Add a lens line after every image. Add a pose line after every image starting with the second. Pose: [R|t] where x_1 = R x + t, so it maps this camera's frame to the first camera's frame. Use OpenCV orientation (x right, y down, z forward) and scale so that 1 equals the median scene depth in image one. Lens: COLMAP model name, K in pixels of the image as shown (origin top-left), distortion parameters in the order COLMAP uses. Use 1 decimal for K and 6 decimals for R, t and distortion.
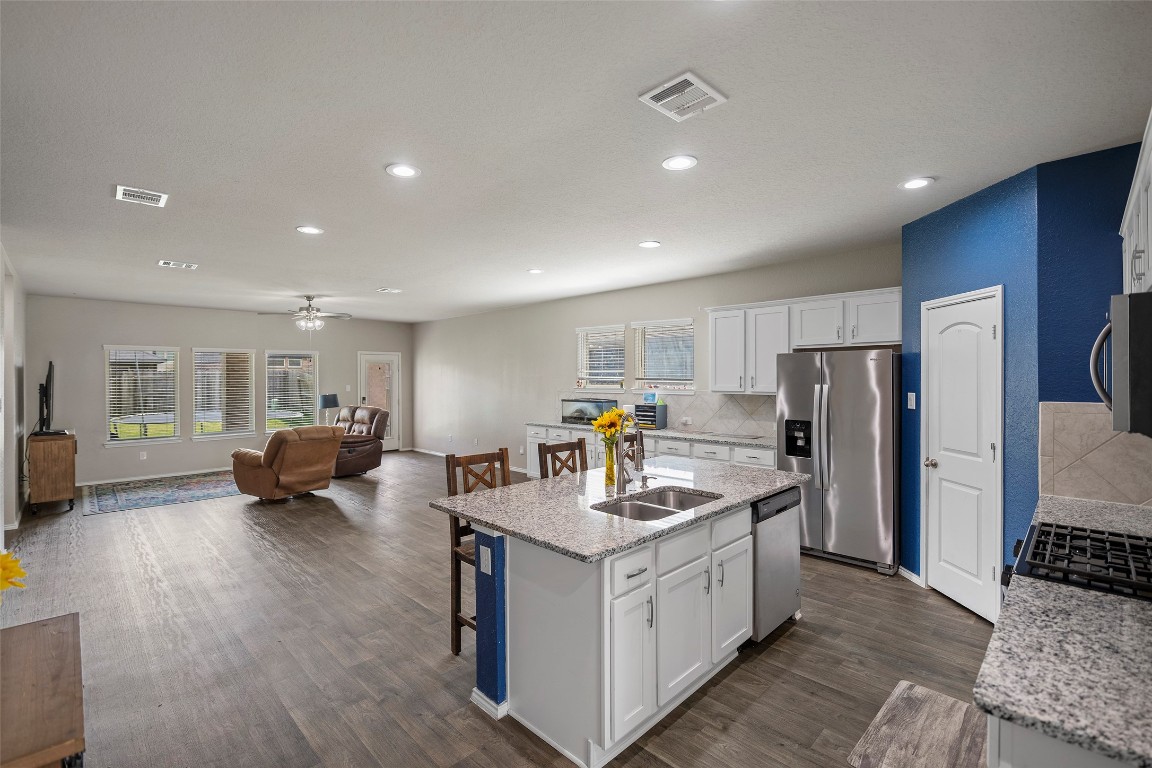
lens RADIAL K [[508.4, 0, 571.2], [0, 508.4, 378.1], [0, 0, 1]] dist [-0.009034, -0.000043]
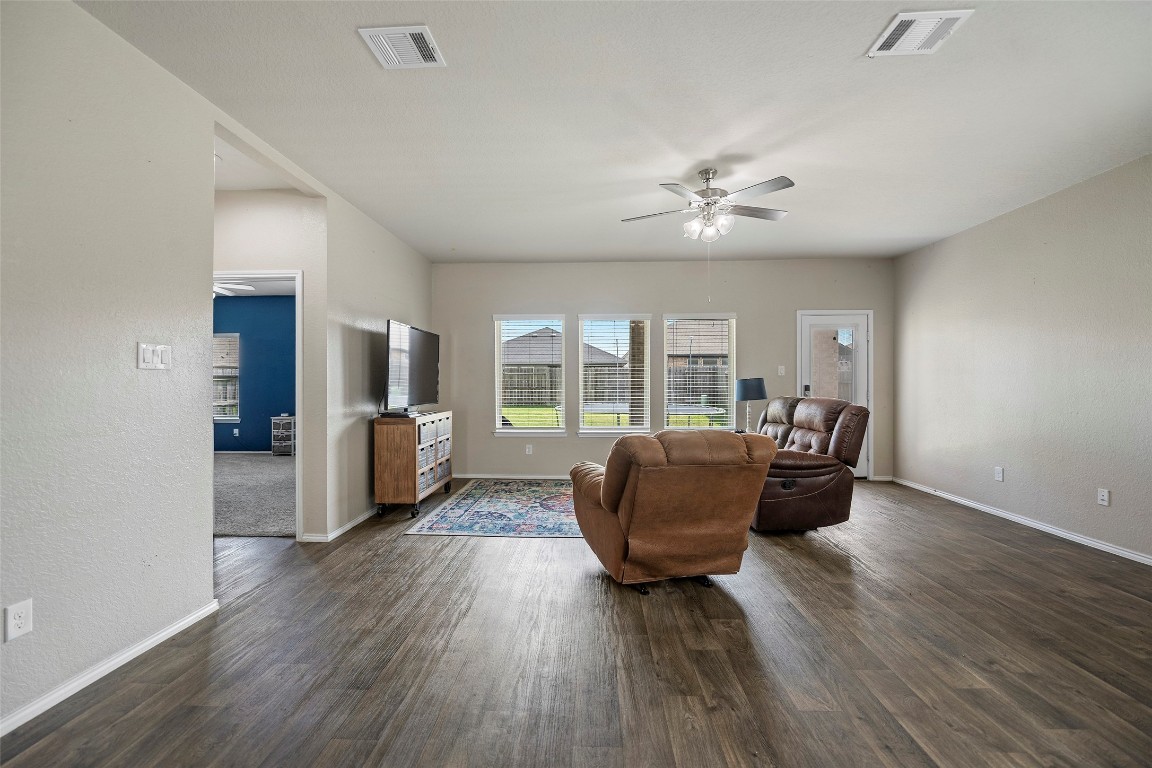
lens RADIAL K [[472.6, 0, 575.7], [0, 472.6, 387.0], [0, 0, 1]] dist [-0.003873, -0.000335]
pose [[0.682379, 0.009384, -0.730938, -0.313209], [-0.002038, 0.999938, 0.010934, 0.057846], [0.730996, -0.005971, 0.682356, 0.699924]]
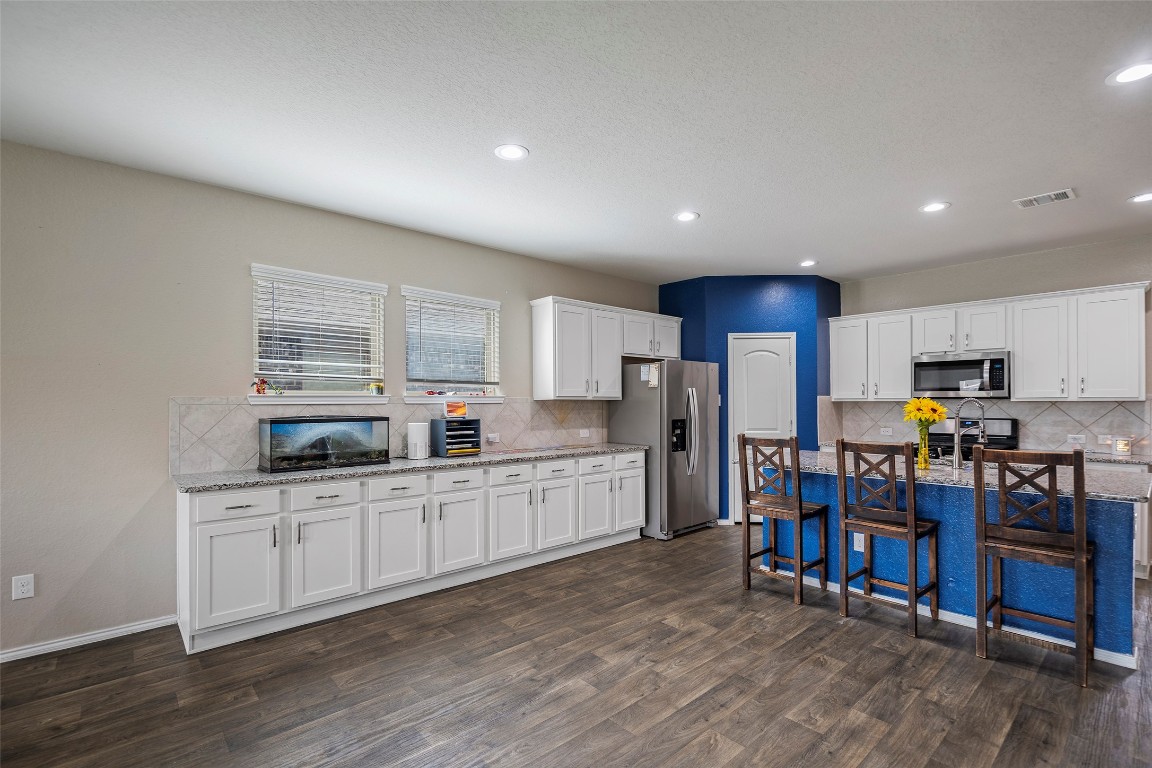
lens RADIAL K [[524.4, 0, 576.7], [0, 524.4, 401.1], [0, 0, 1]] dist [-0.003086, -0.000257]
pose [[0.056424, 0.007019, 0.998382, -0.544940], [0.004034, 0.999966, -0.007258, 0.036714], [-0.998399, 0.004437, 0.056394, 0.853715]]
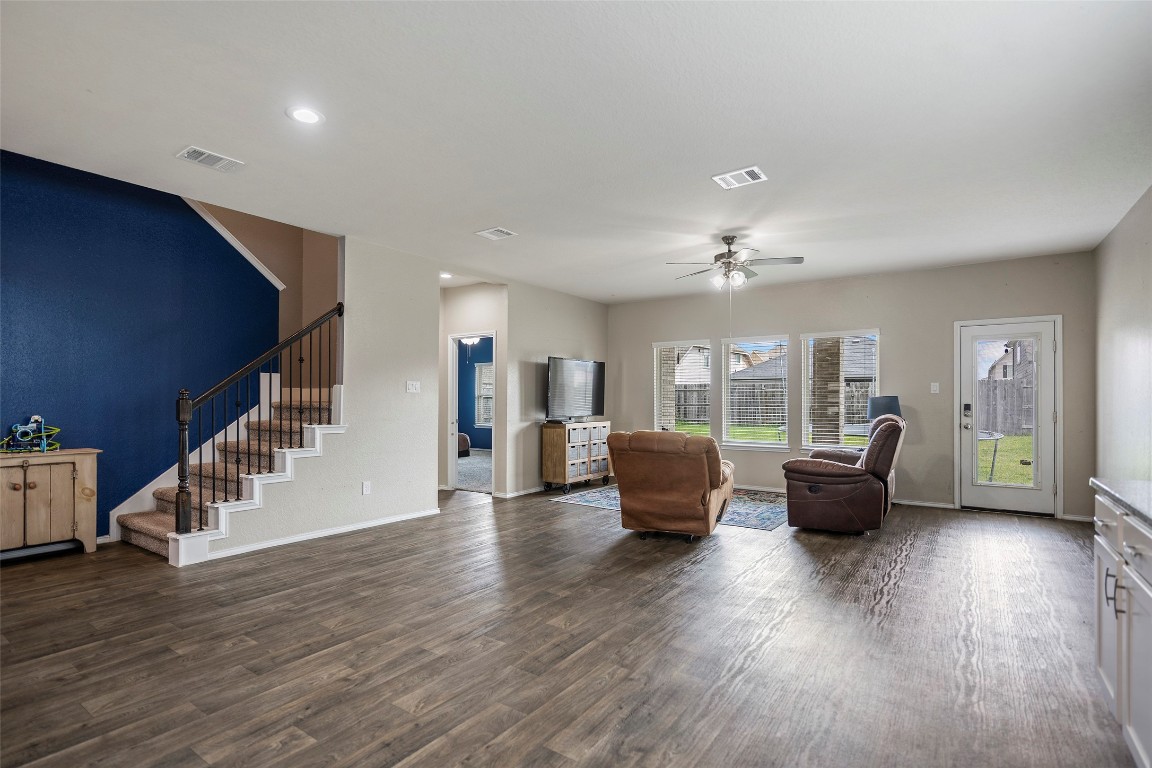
lens RADIAL K [[557.1, 0, 576.2], [0, 557.1, 397.6], [0, 0, 1]] dist [-0.008339, -0.000993]
pose [[0.174398, 0.000709, -0.984675, 0.185469], [-0.005220, 0.999986, -0.000204, 0.055626], [0.984661, 0.005176, 0.174399, 0.820442]]
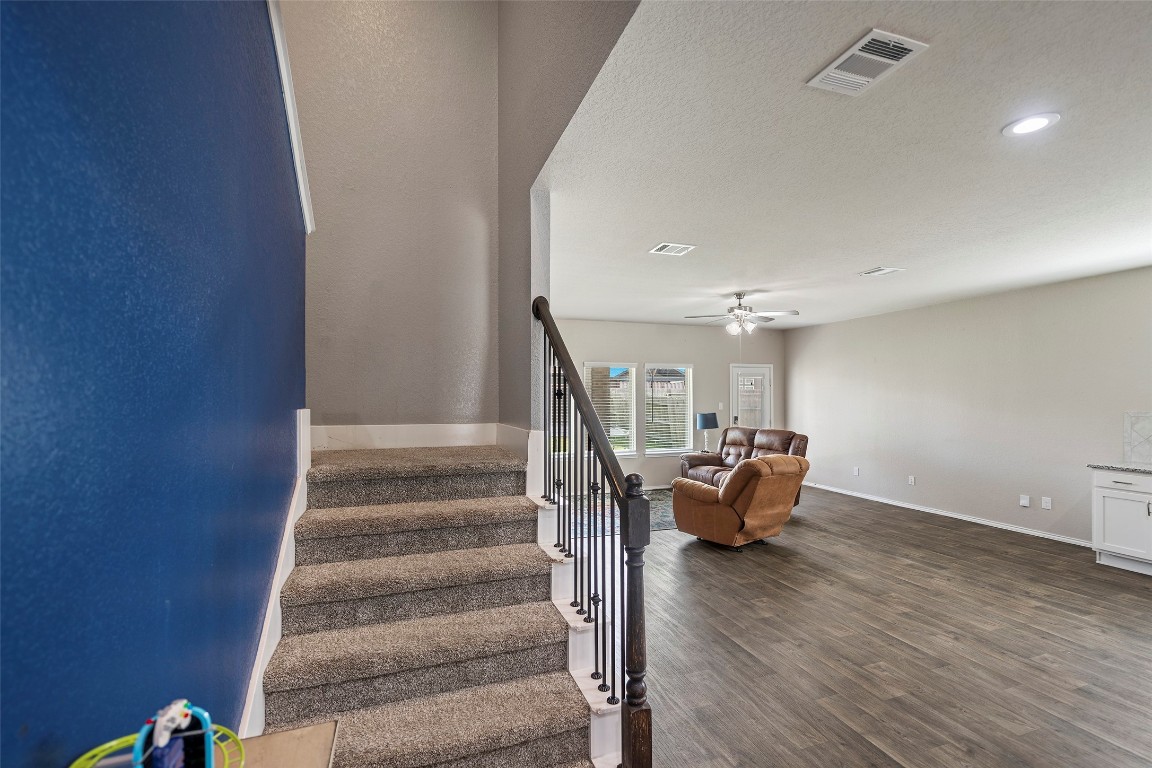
lens RADIAL K [[500.2, 0, 579.3], [0, 500.2, 393.9], [0, 0, 1]] dist [-0.001509, -0.000128]
pose [[0.902699, 0.001414, -0.430269, -0.484416], [-0.003571, 0.999985, -0.004207, 0.005636], [0.430257, 0.005334, 0.902691, 0.197567]]
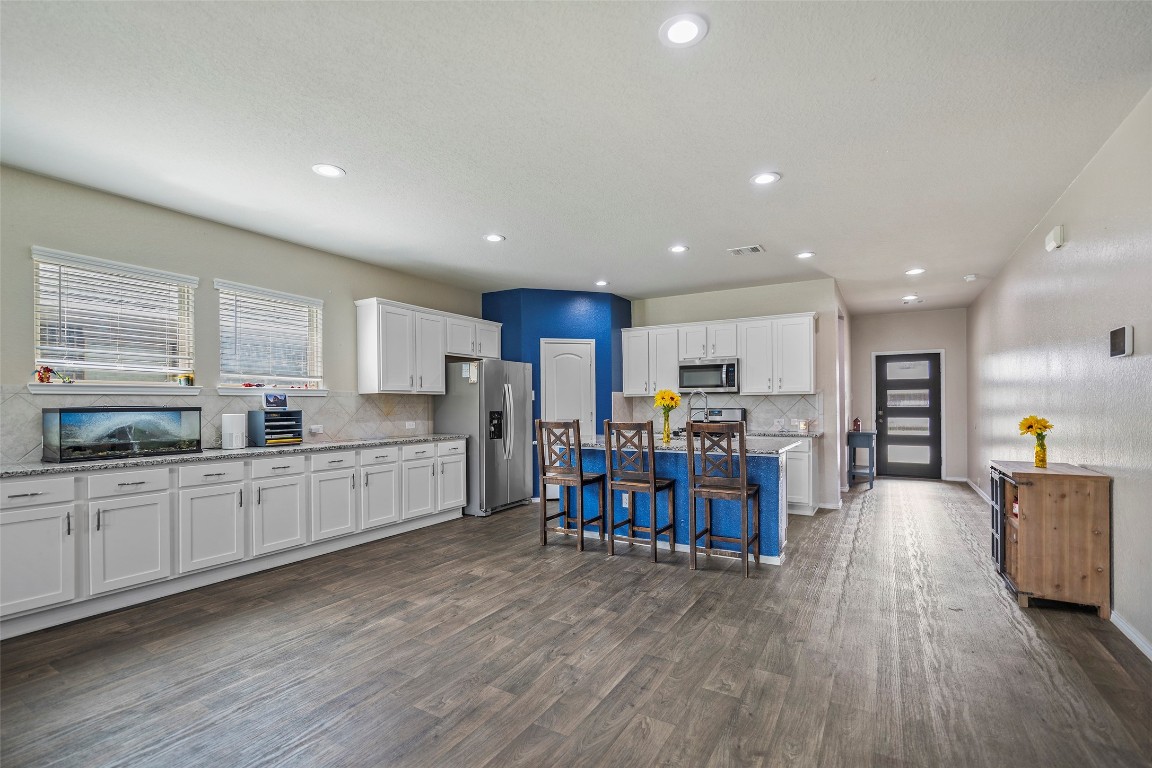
lens RADIAL K [[509.9, 0, 583.3], [0, 509.9, 404.4], [0, 0, 1]] dist [-0.003716, -0.001111]
pose [[-0.252331, 0.006794, 0.967617, -0.650218], [0.009974, 0.999940, -0.004420, 0.054118], [-0.967590, 0.008536, -0.252383, 0.818305]]
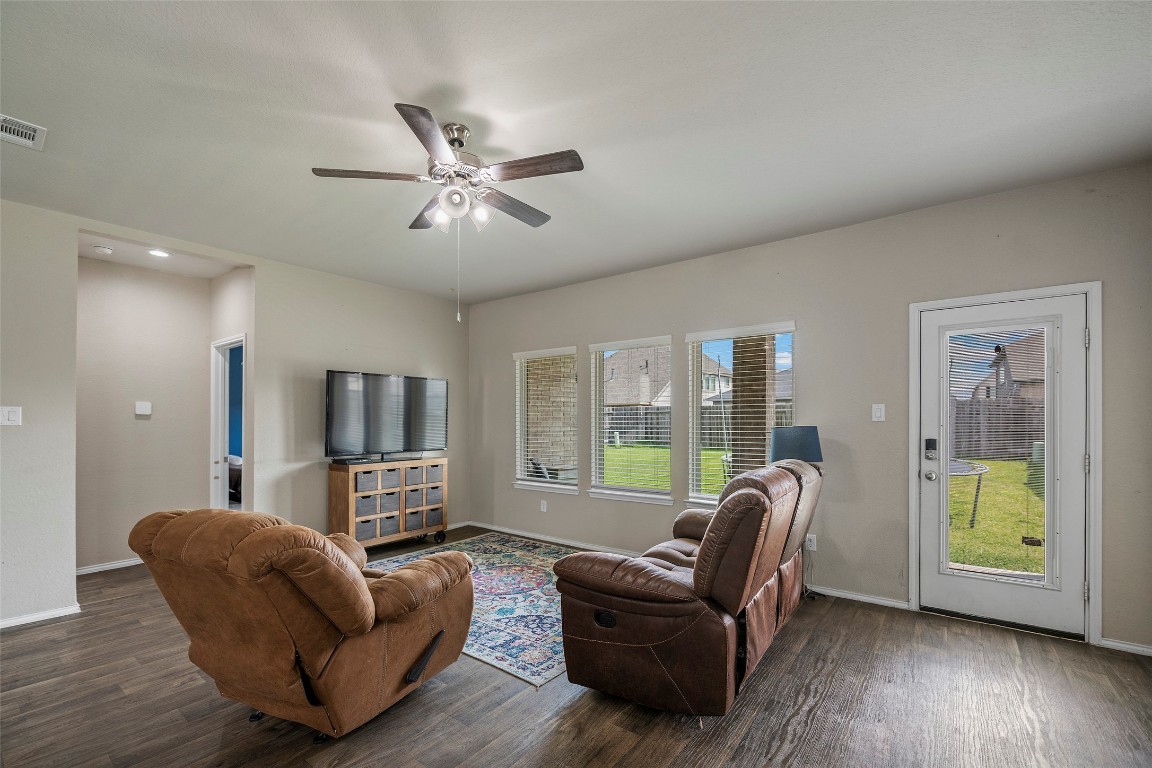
lens RADIAL K [[494.0, 0, 576.5], [0, 494.0, 421.9], [0, 0, 1]] dist [-0.011713, -0.000057]
pose [[0.135576, 0.007507, -0.990738, -0.209373], [-0.001208, 0.999972, 0.007412, 0.040711], [0.990766, 0.000192, 0.135582, 1.245808]]
